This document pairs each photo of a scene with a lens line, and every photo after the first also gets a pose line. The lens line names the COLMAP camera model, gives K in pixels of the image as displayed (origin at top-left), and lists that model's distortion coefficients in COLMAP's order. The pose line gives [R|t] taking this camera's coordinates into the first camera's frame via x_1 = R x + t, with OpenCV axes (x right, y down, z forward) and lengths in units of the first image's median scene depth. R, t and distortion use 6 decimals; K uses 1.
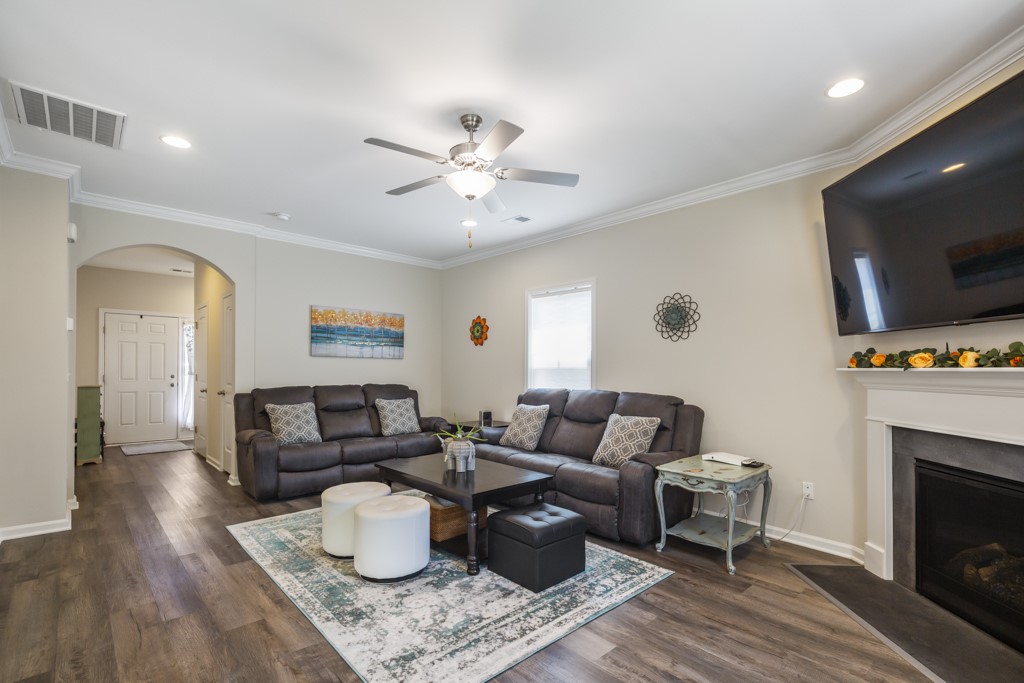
lens RADIAL K [[466.5, 0, 511.5], [0, 466.5, 359.2], [0, 0, 1]] dist [0.001712, 0.000162]
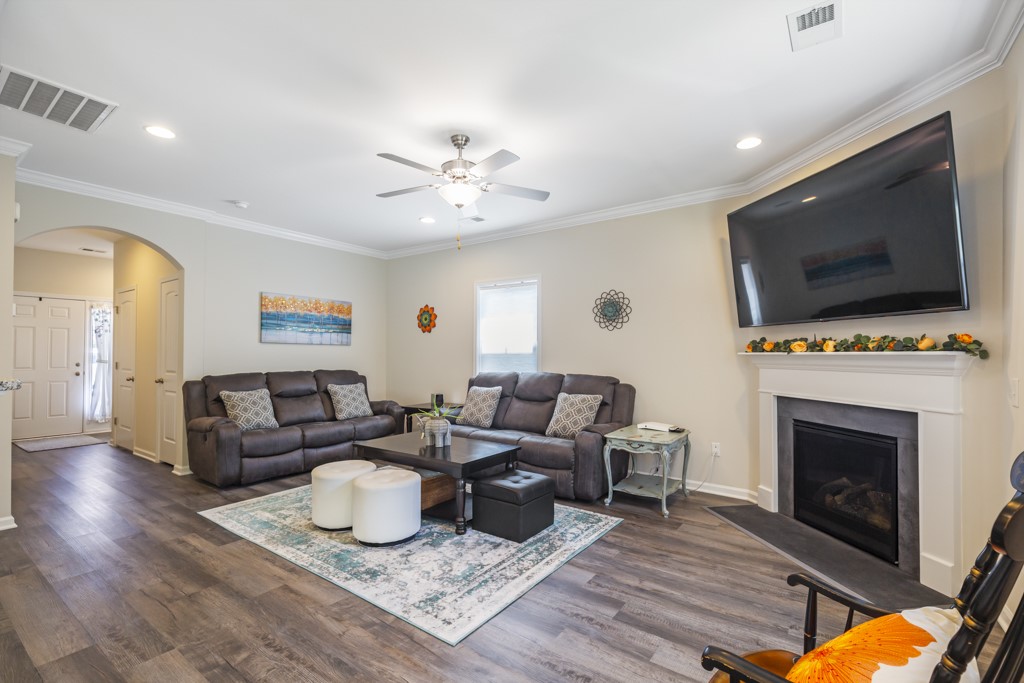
lens RADIAL K [[454.8, 0, 512.0], [0, 454.8, 341.5], [0, 0, 1]] dist [0.000261, -0.000087]
pose [[0.980864, 0.000276, 0.194696, -0.150267], [0.001070, 0.999976, -0.006808, -0.003505], [-0.194694, 0.006886, 0.980840, -0.105000]]
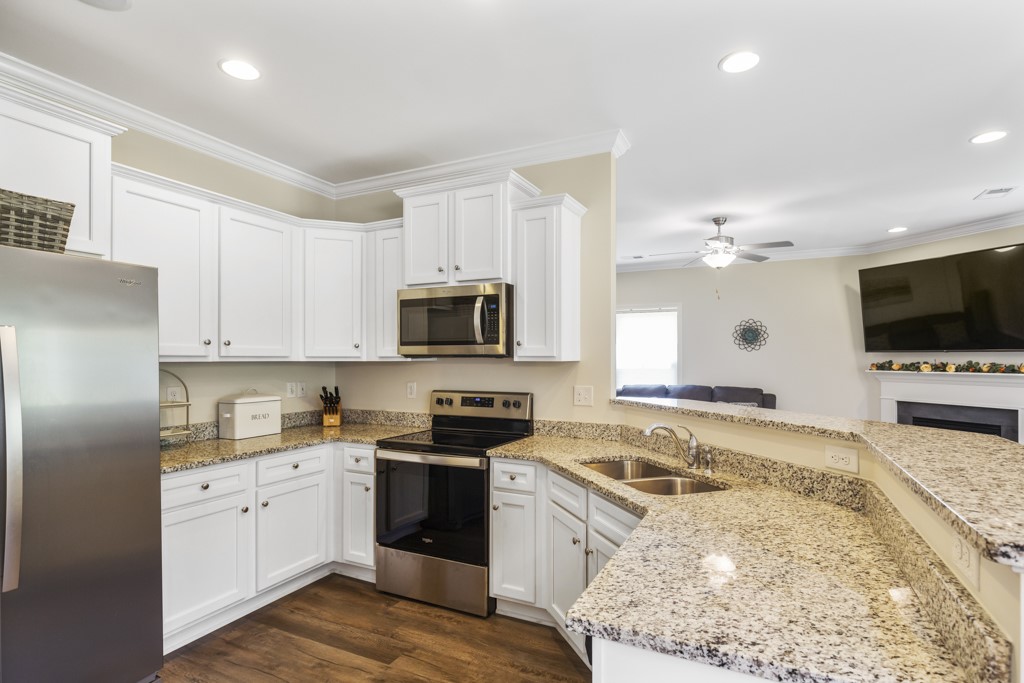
lens RADIAL K [[507.8, 0, 510.6], [0, 507.8, 352.5], [0, 0, 1]] dist [0.001139, 0.000012]
pose [[0.937589, -0.002433, 0.347738, -1.167189], [-0.001676, 0.999932, 0.011515, -0.063891], [-0.347742, -0.011379, 0.937521, -0.332589]]
